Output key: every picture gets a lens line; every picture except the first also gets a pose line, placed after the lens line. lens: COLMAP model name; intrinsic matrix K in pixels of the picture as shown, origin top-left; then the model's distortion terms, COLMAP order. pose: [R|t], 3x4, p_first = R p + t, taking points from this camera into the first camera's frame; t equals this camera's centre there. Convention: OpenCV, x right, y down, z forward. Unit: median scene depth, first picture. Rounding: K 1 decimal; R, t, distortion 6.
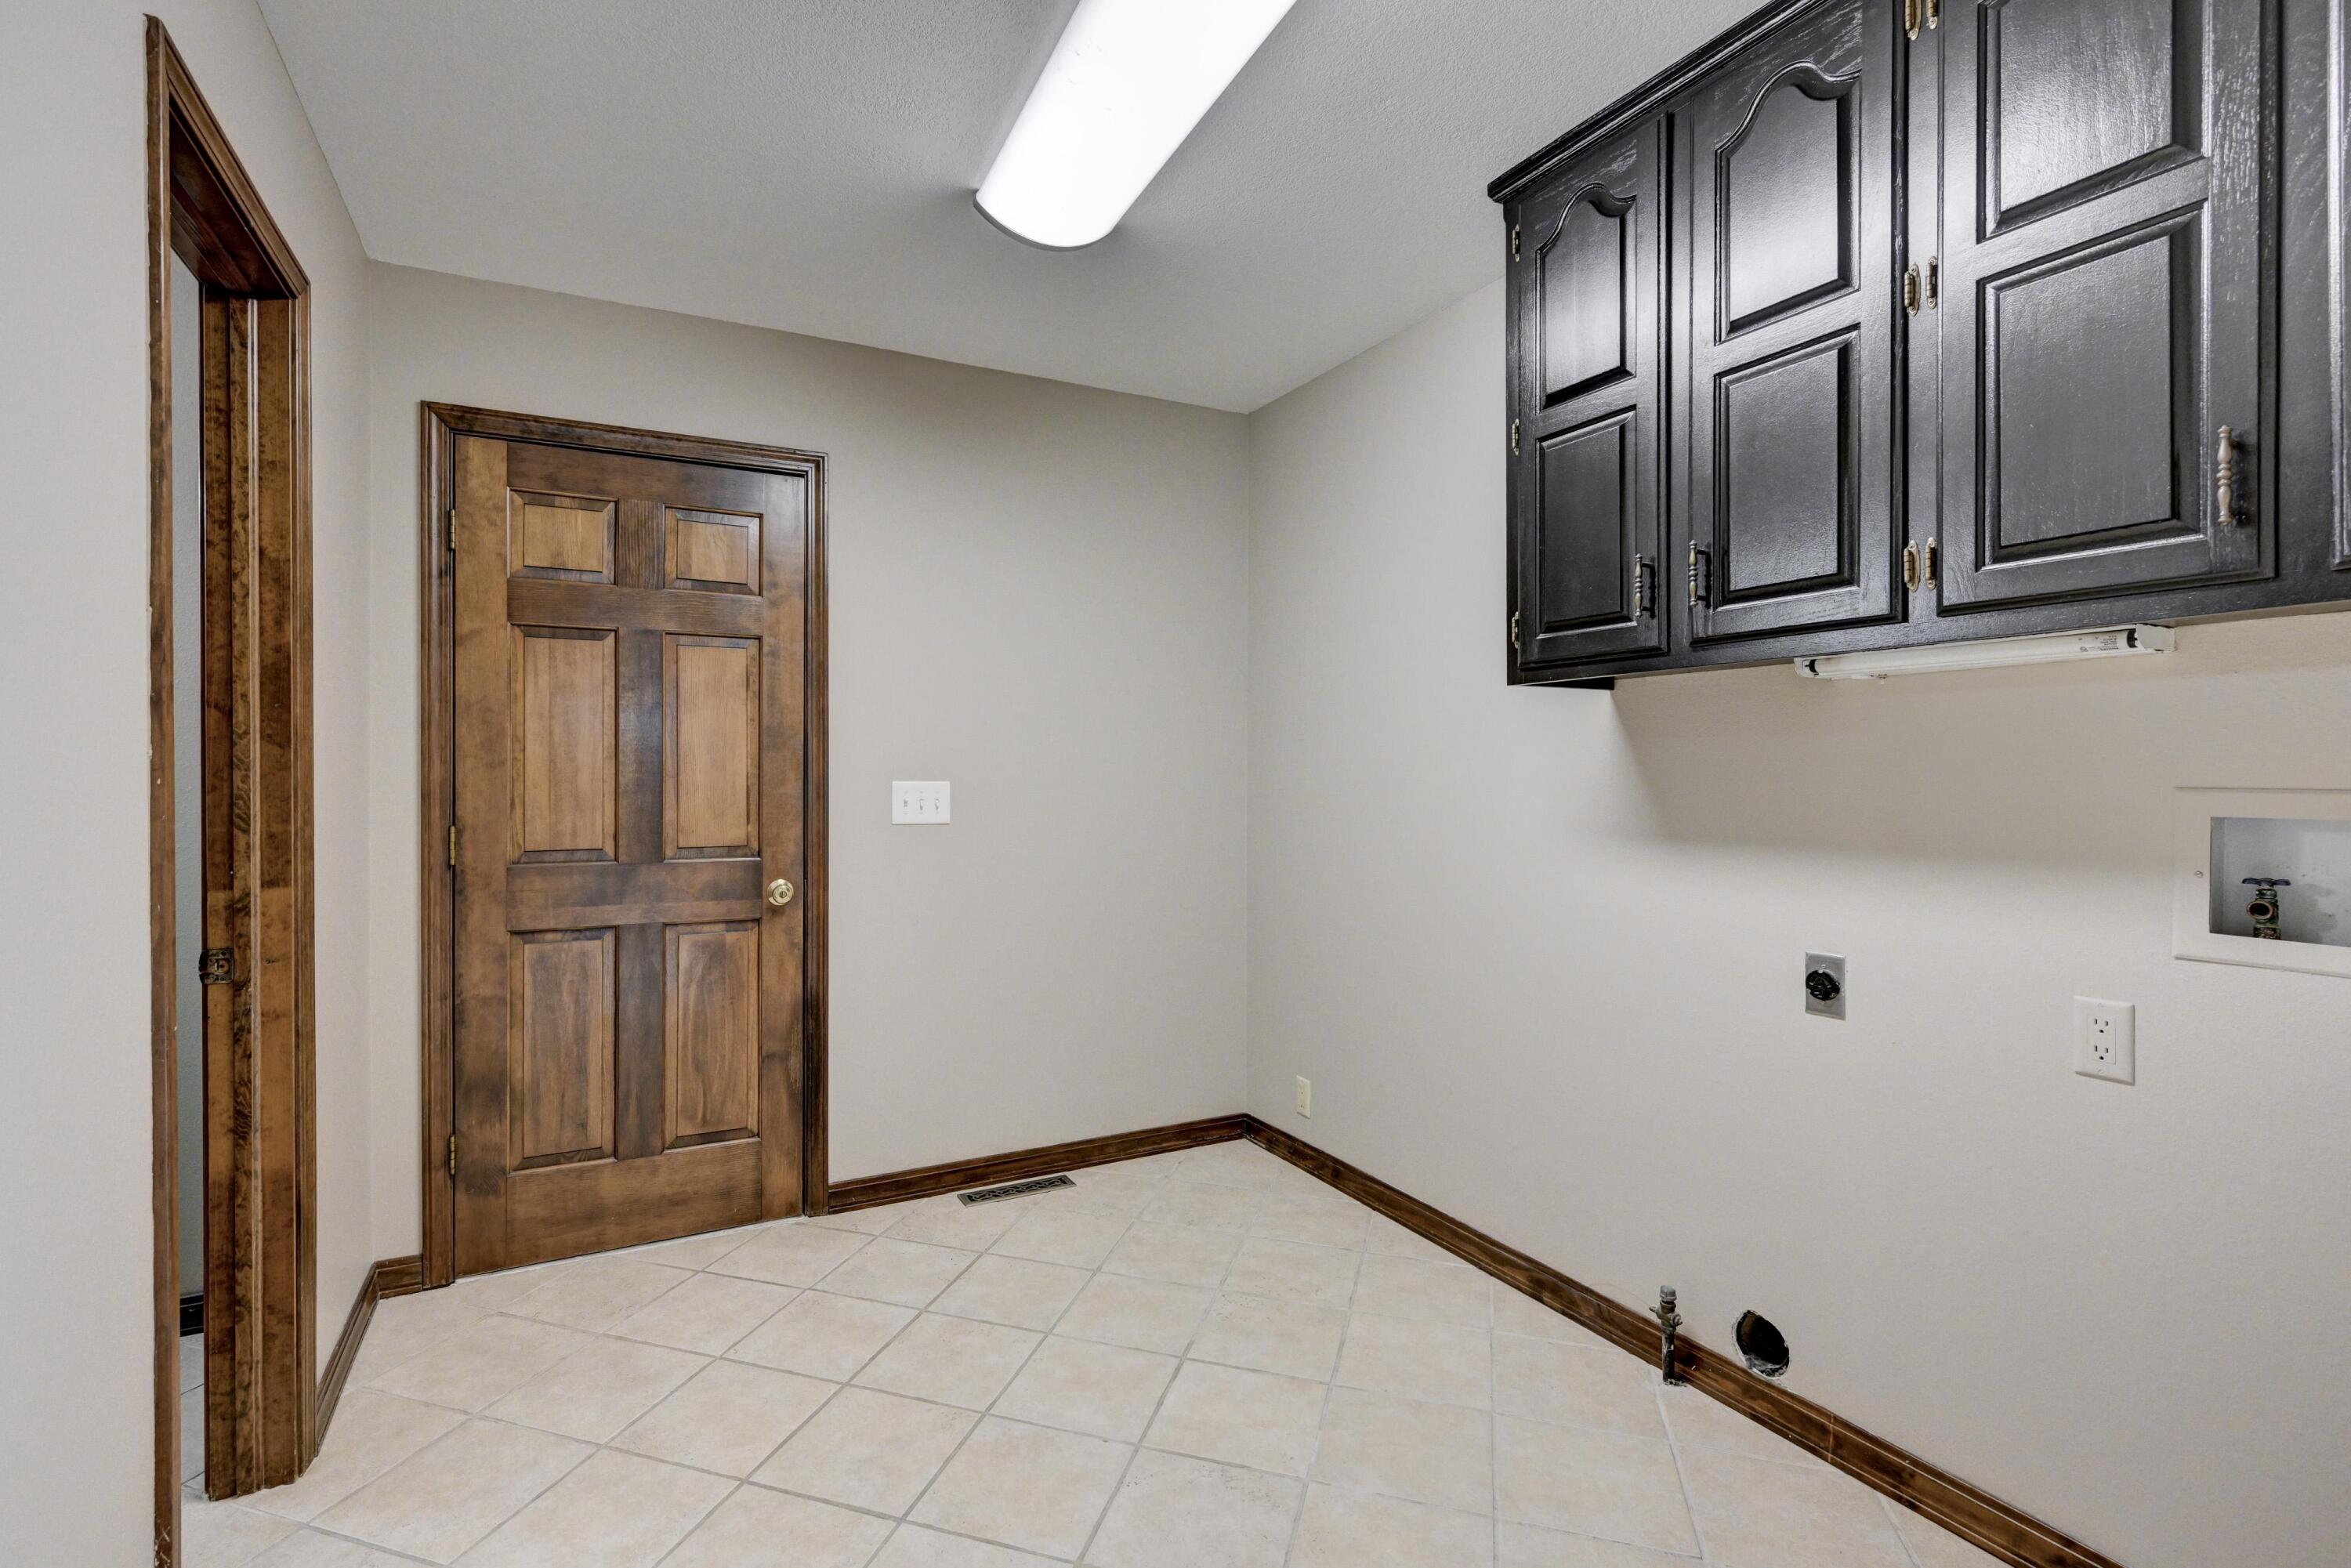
lens RADIAL K [[1051.4, 0, 1157.1], [0, 1051.4, 780.3], [0, 0, 1]] dist [-0.000864, 0.000947]
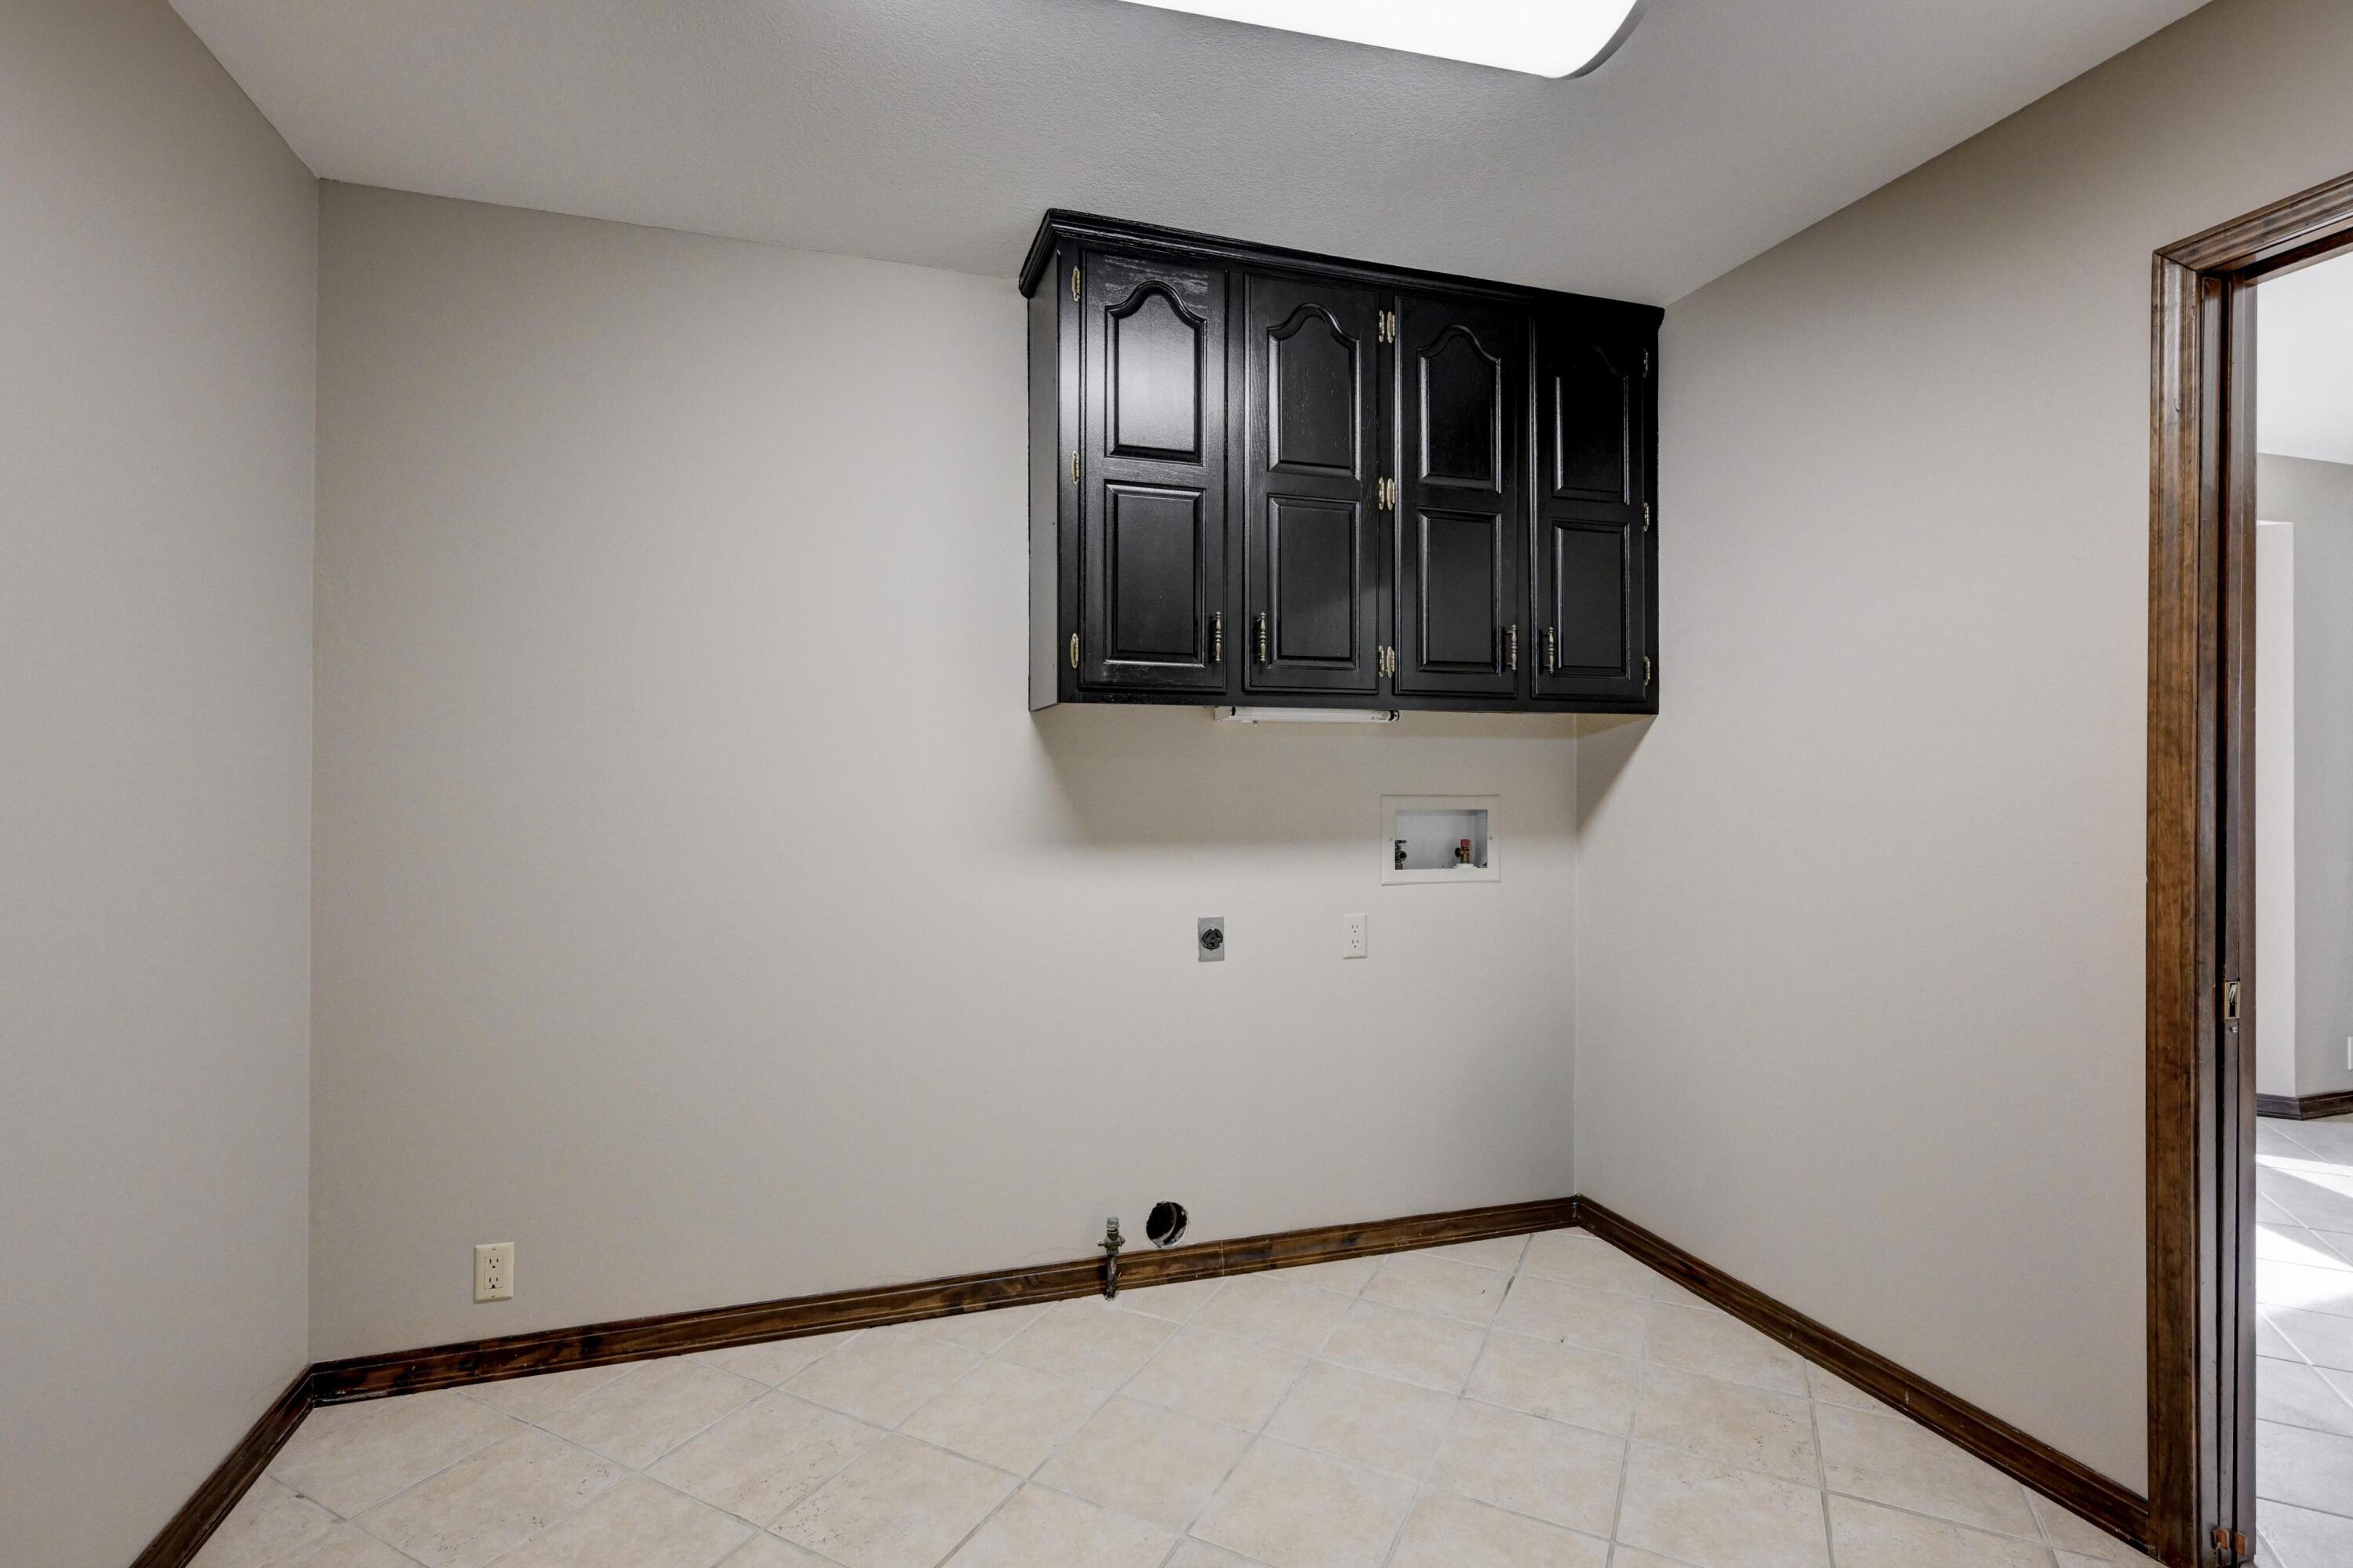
lens RADIAL K [[1052.4, 0, 1156.5], [0, 1052.4, 786.9], [0, 0, 1]] dist [-0.000864, 0.000947]
pose [[0.197067, 0.000349, 0.980390, -0.695519], [0.003613, 0.999993, -0.001083, -0.005056], [-0.980383, 0.003756, 0.197065, 0.736906]]
